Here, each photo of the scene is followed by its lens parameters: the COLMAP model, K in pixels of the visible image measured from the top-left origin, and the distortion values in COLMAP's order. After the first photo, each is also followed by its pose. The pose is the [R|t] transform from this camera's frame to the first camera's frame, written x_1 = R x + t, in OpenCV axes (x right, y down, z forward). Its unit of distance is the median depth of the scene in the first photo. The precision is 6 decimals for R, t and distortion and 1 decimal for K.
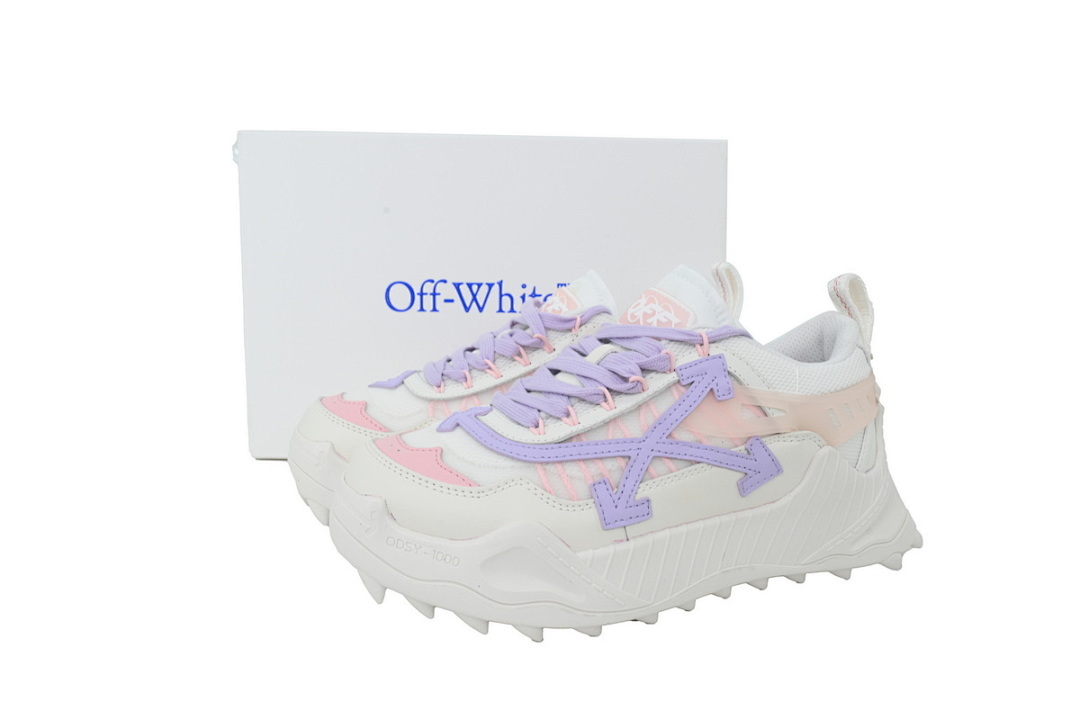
lens RADIAL K [[713.4, 0, 540.0], [0, 713.4, 360.0], [0, 0, 1]] dist [0.000190, 0.000159]
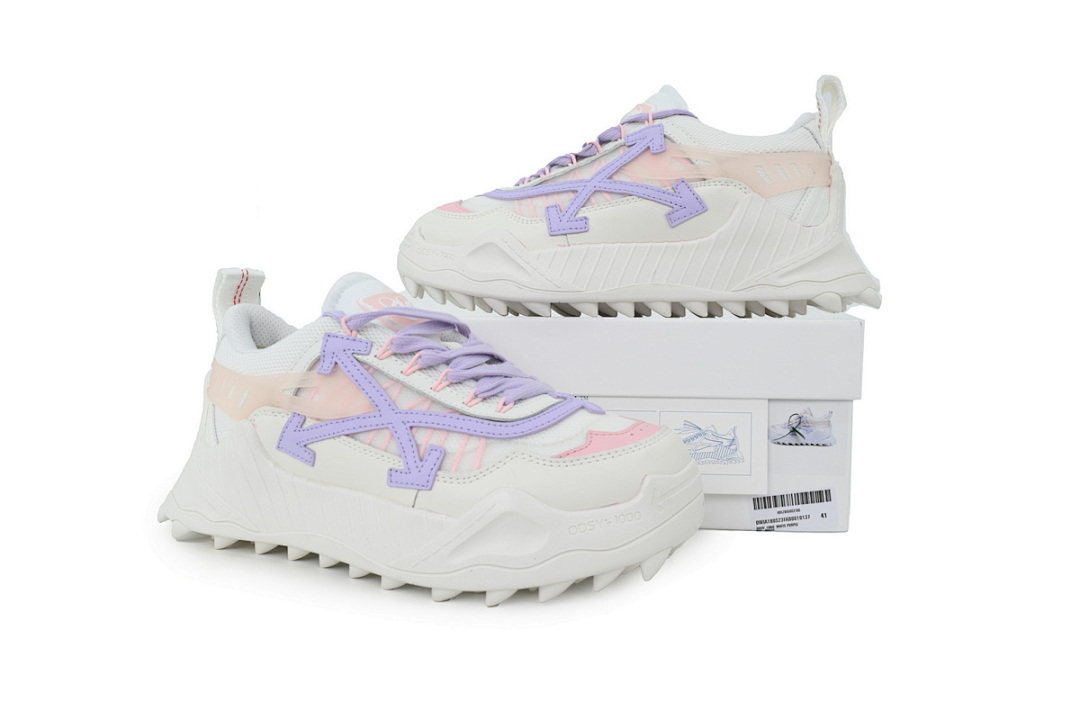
lens RADIAL K [[713.4, 0, 540.0], [0, 713.4, 360.0], [0, 0, 1]] dist [0.000190, 0.000159]
pose [[0.922288, 0.009842, -0.386379, 0.585049], [-0.051303, 0.993947, -0.097143, 0.587810], [0.383084, 0.109416, 0.917210, -0.254006]]
